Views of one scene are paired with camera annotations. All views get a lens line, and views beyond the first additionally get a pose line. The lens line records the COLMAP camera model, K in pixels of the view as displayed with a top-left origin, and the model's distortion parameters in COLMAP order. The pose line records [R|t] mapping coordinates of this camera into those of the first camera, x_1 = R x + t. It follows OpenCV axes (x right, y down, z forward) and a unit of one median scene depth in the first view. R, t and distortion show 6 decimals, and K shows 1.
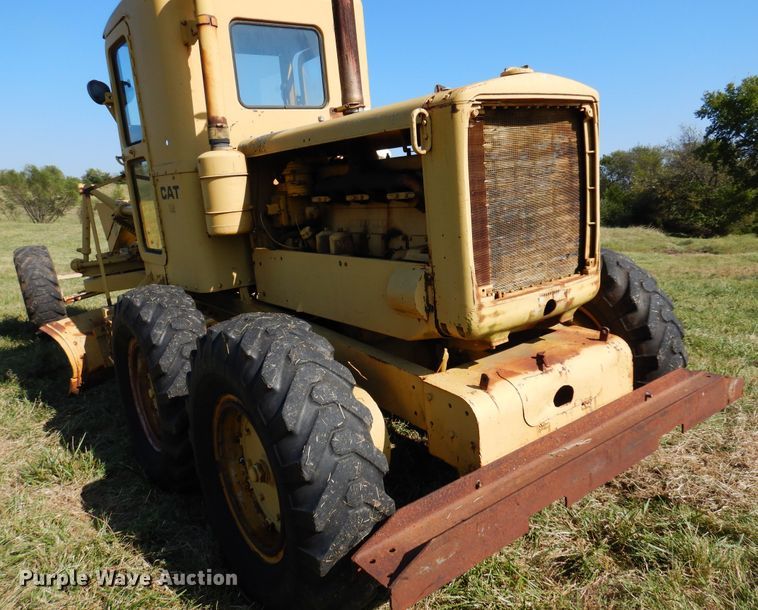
lens RADIAL K [[587.1, 0, 379.0], [0, 587.1, 305.0], [0, 0, 1]] dist [0.009616, 0.002829]
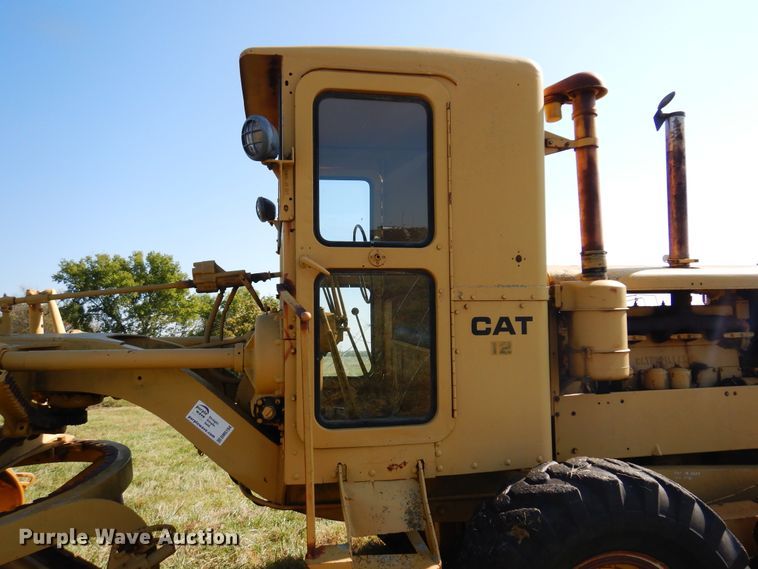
lens RADIAL K [[545.8, 0, 377.5], [0, 545.8, 286.3], [0, 0, 1]] dist [0.020031, 0.000719]
pose [[0.429227, 0.107548, 0.896771, -1.387602], [0.169132, 0.965751, -0.196773, -0.184106], [-0.887219, 0.236133, 0.396337, 1.189847]]
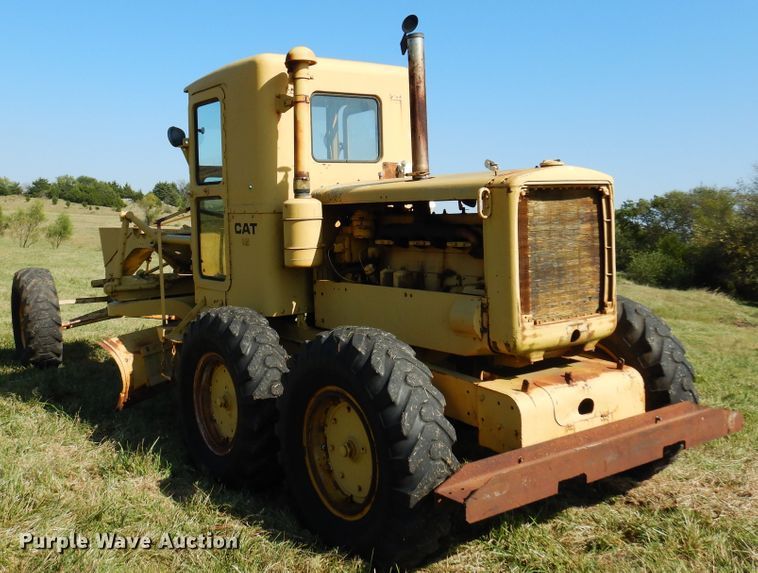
lens RADIAL K [[777.5, 0, 320.1], [0, 777.5, 232.5], [0, 0, 1]] dist [0.004291, -0.004530]
pose [[0.997194, 0.055508, -0.050239, -0.181415], [-0.063604, 0.982086, -0.177372, 0.109241], [0.039493, 0.180070, 0.982861, -0.688713]]
